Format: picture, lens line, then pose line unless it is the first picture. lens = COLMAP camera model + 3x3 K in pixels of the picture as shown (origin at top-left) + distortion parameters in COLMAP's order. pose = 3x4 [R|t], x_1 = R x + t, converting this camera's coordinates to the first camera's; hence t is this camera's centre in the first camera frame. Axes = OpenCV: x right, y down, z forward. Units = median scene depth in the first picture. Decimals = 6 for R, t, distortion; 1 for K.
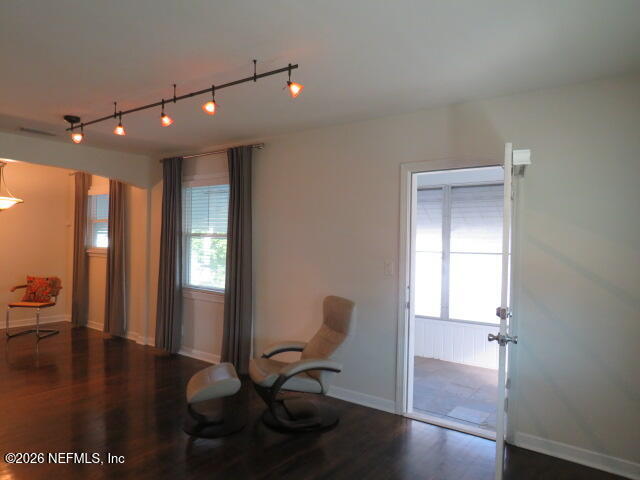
lens RADIAL K [[450.3, 0, 320.6], [0, 450.3, 240.8], [0, 0, 1]] dist [-0.030898, 0.007215]
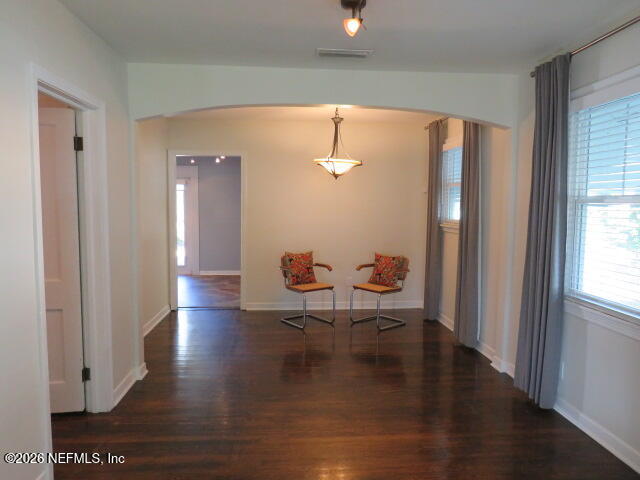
lens RADIAL K [[450.3, 0, 319.5], [0, 450.3, 245.2], [0, 0, 1]] dist [-0.030898, 0.007215]
pose [[0.661570, 0.050388, -0.748189, -0.090127], [0.008442, 0.997176, 0.074621, -0.001478], [0.749836, -0.055683, 0.659276, 0.375042]]
